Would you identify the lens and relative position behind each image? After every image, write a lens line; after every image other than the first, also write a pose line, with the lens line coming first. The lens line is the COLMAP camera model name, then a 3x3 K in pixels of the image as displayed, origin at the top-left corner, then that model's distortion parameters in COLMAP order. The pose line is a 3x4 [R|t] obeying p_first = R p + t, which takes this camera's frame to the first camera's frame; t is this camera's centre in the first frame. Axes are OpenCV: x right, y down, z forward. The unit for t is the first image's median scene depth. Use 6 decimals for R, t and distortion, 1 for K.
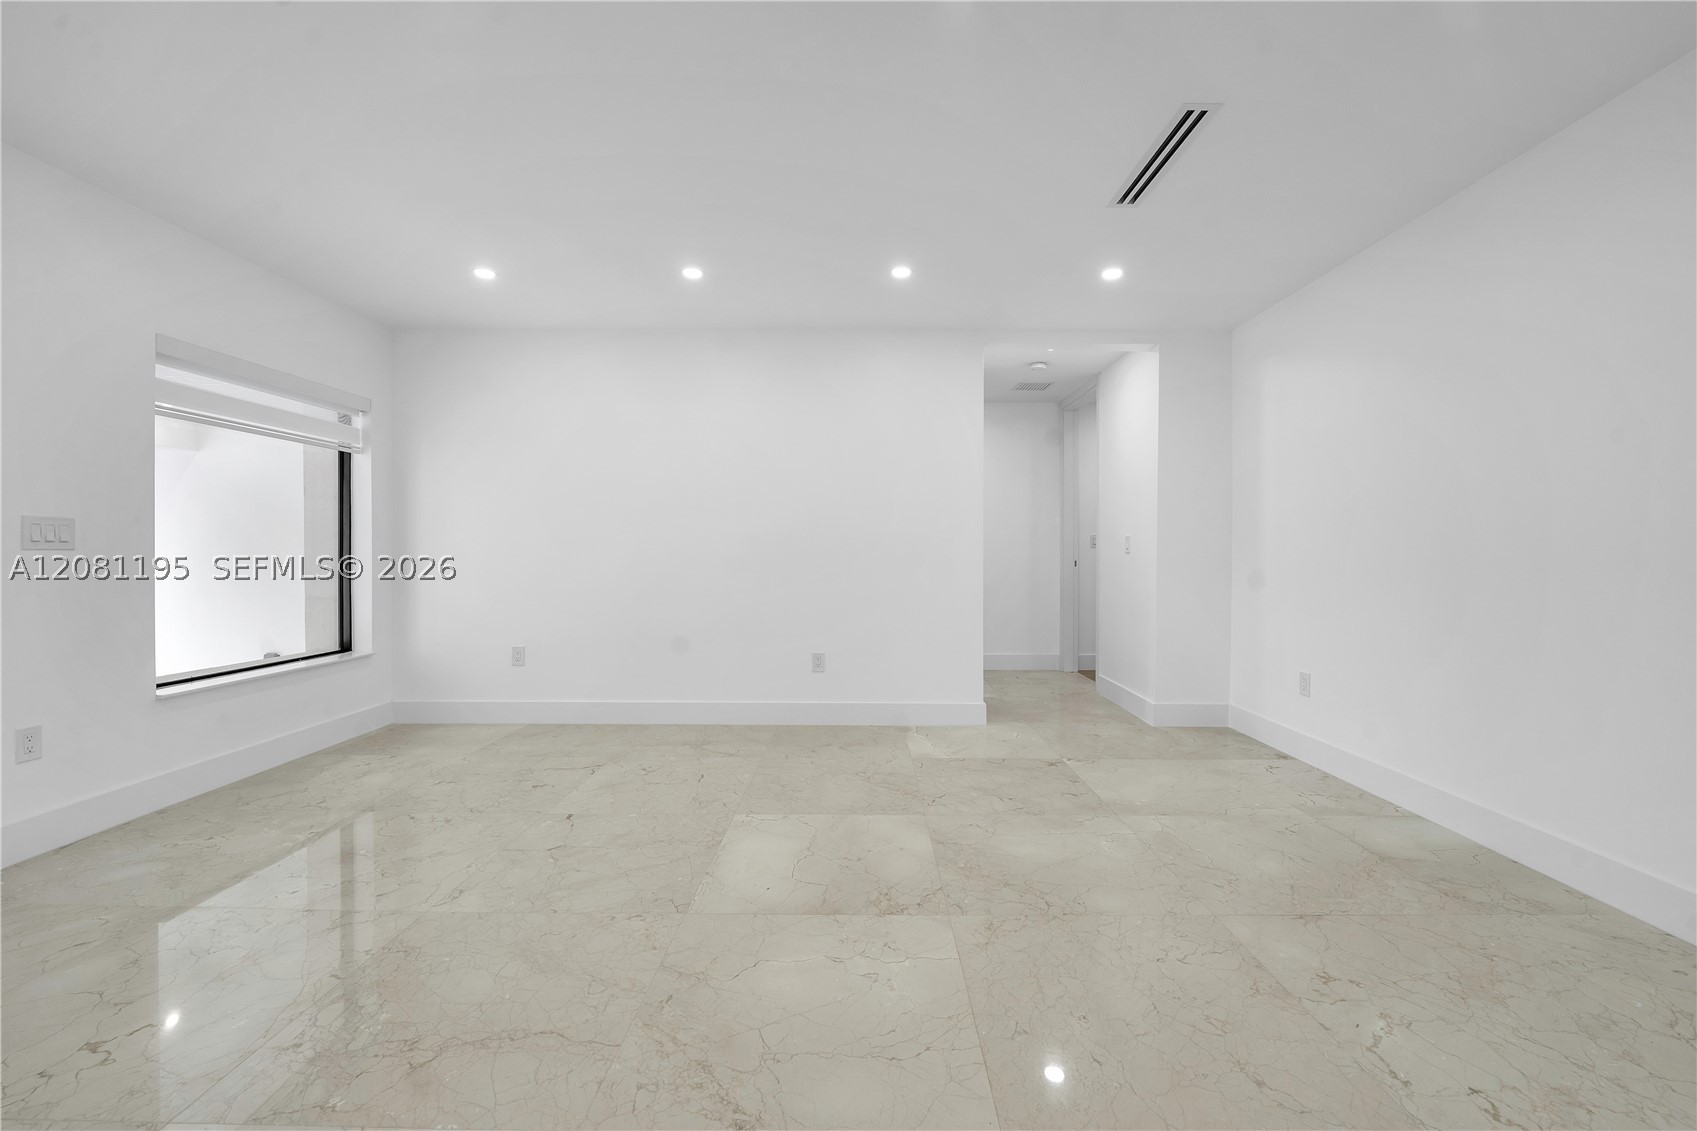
lens RADIAL K [[690.8, 0, 856.0], [0, 690.8, 553.6], [0, 0, 1]] dist [-0.010749, -0.000050]
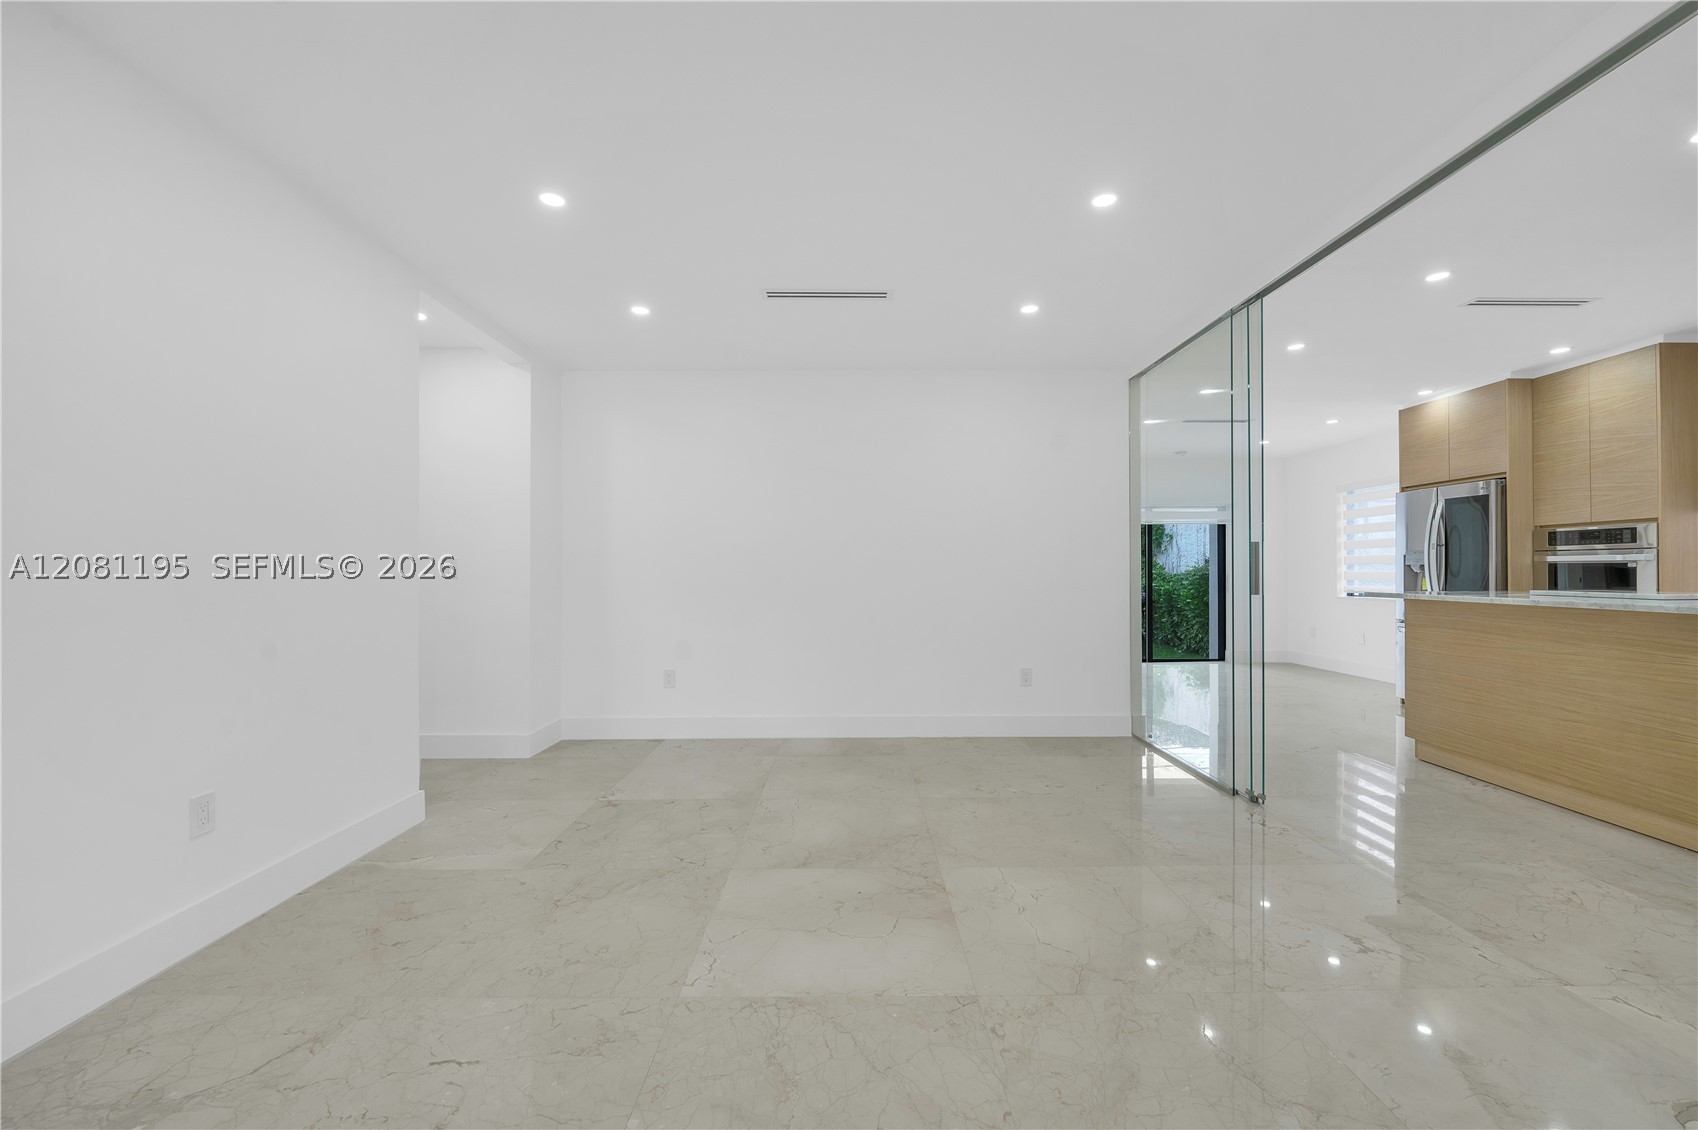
lens RADIAL K [[696.7, 0, 859.5], [0, 696.7, 563.4], [0, 0, 1]] dist [-0.012139, -0.000358]
pose [[-0.016909, 0.006930, 0.999833, -0.896002], [0.007126, 0.999951, -0.006810, -0.017462], [-0.999832, 0.007010, -0.016958, 0.919909]]
